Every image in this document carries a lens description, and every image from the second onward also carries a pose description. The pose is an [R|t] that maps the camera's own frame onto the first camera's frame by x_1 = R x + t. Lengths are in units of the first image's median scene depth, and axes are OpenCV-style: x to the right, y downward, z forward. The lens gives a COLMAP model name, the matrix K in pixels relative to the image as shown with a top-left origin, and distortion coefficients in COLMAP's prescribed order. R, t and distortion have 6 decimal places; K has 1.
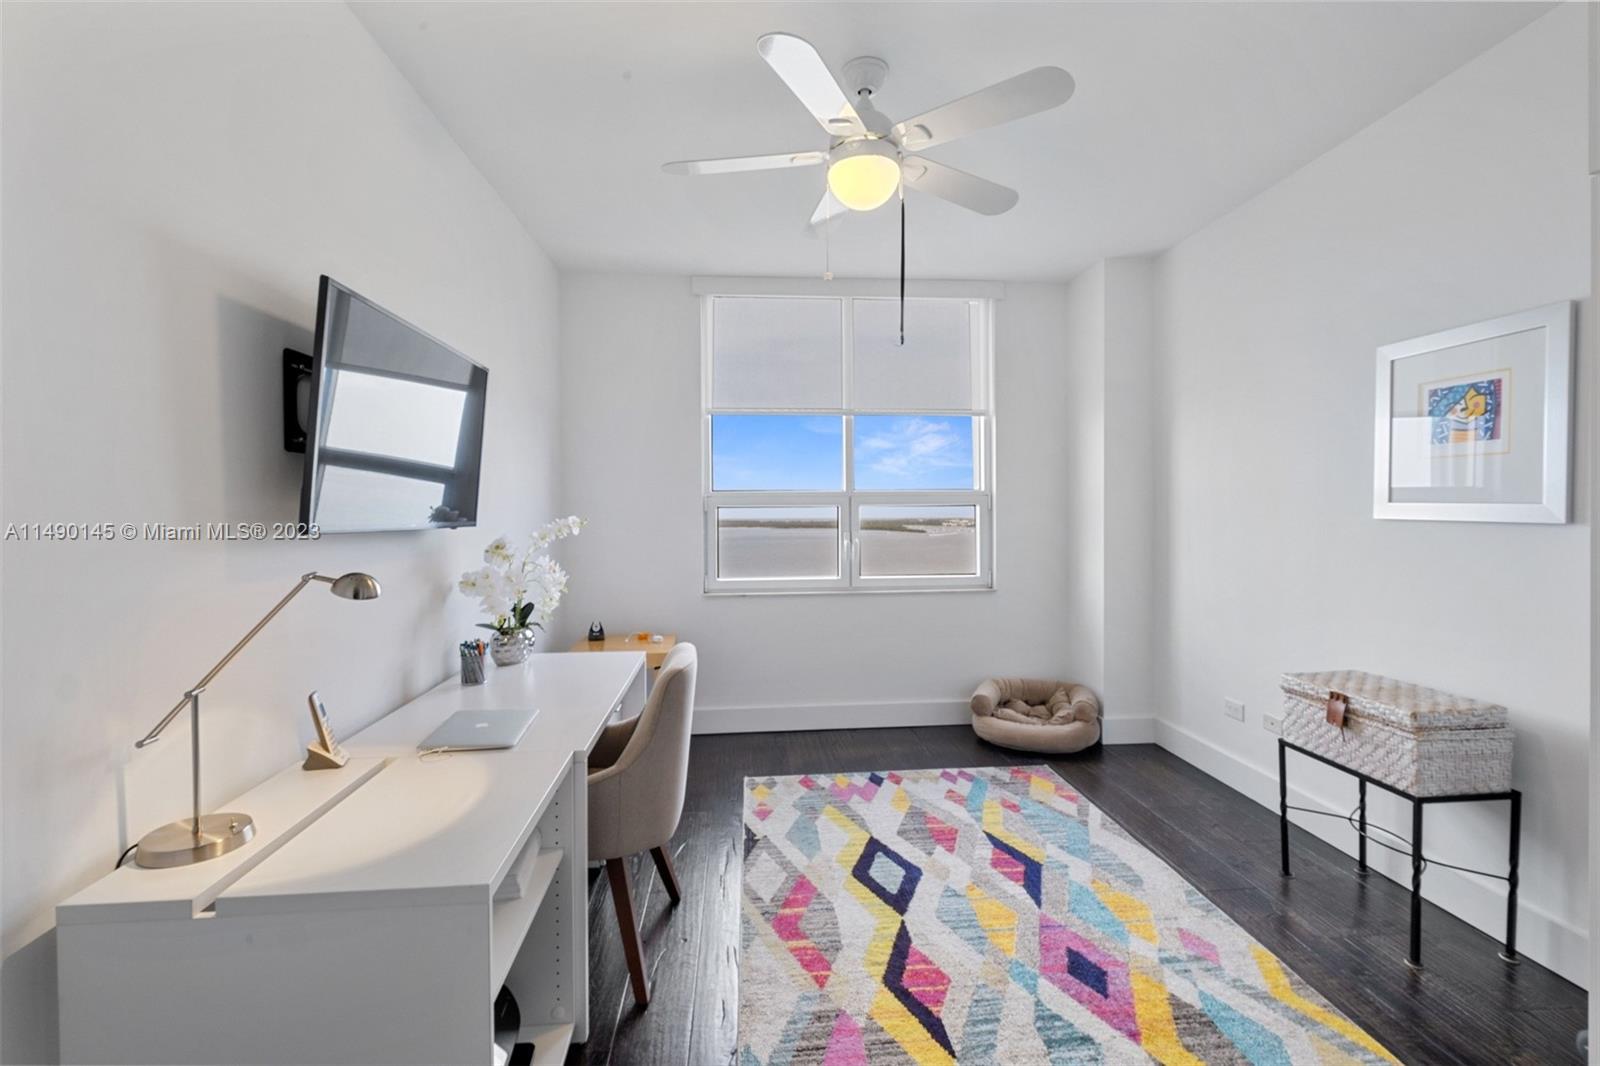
lens RADIAL K [[705.1, 0, 799.9], [0, 705.1, 526.9], [0, 0, 1]] dist [0.001606, -0.005087]
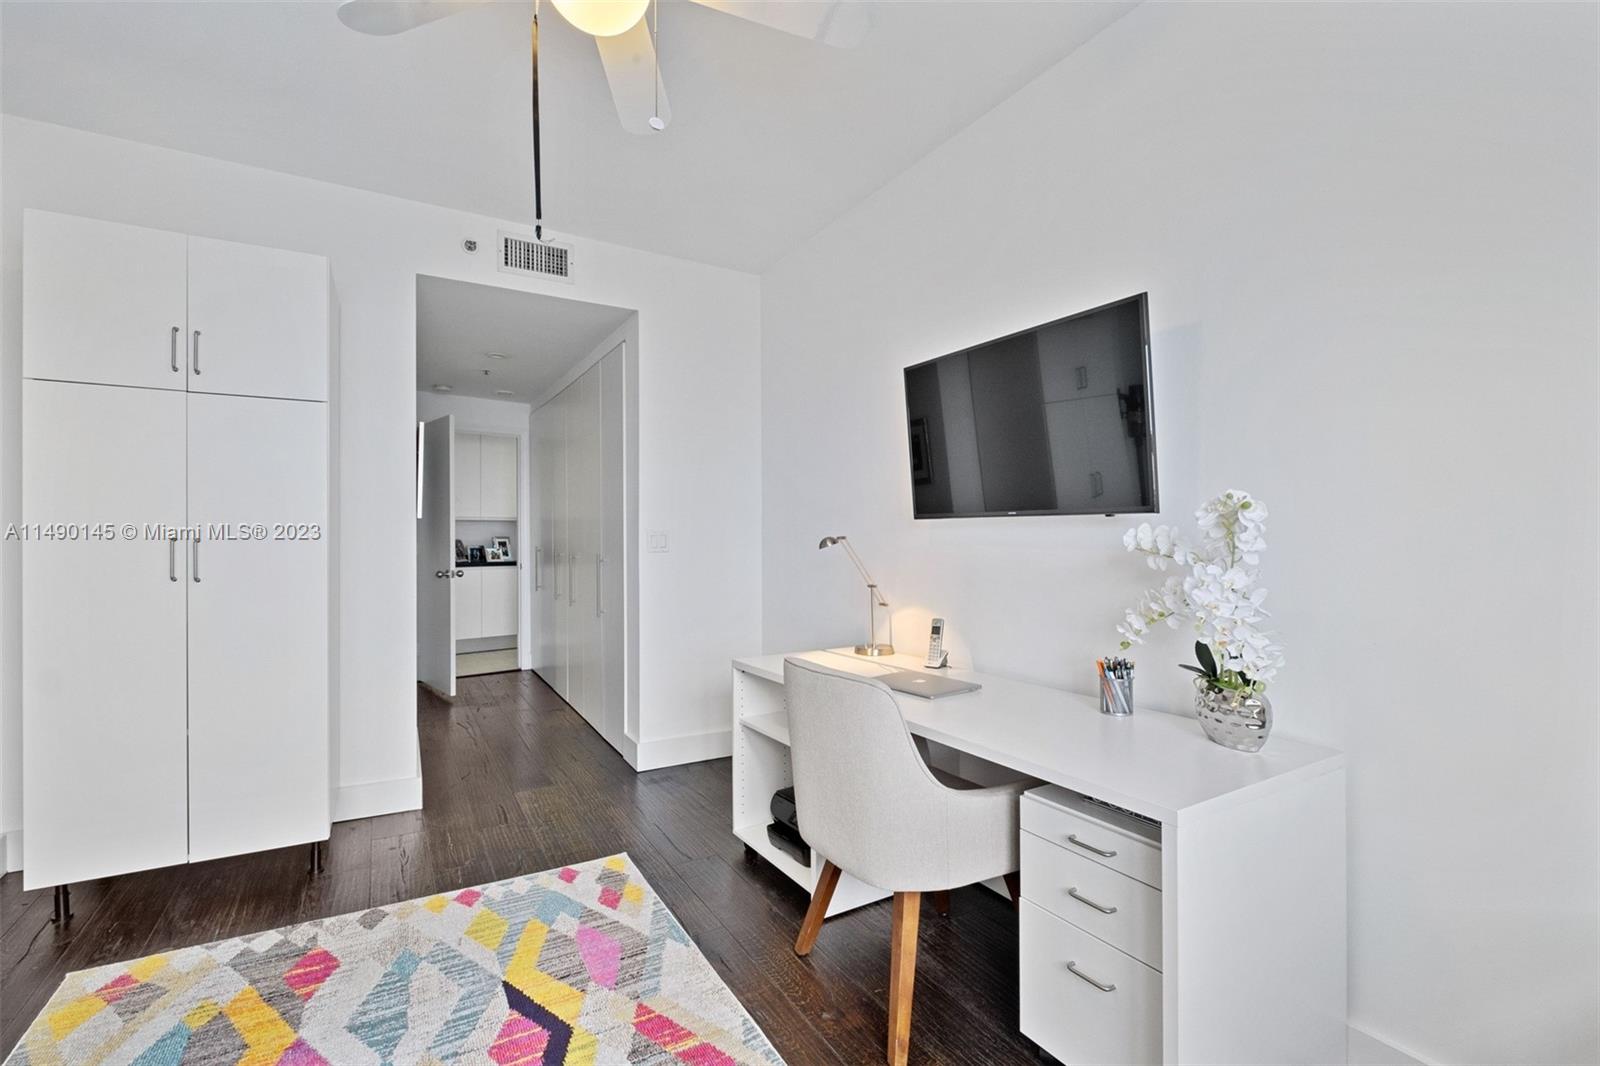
lens RADIAL K [[705.1, 0, 796.1], [0, 705.1, 529.3], [0, 0, 1]] dist [0.001606, -0.005087]
pose [[-0.900383, 0.001652, -0.435095, 0.261541], [-0.007685, 0.999776, 0.019698, 0.001911], [0.435030, 0.021079, -0.900169, 2.006762]]
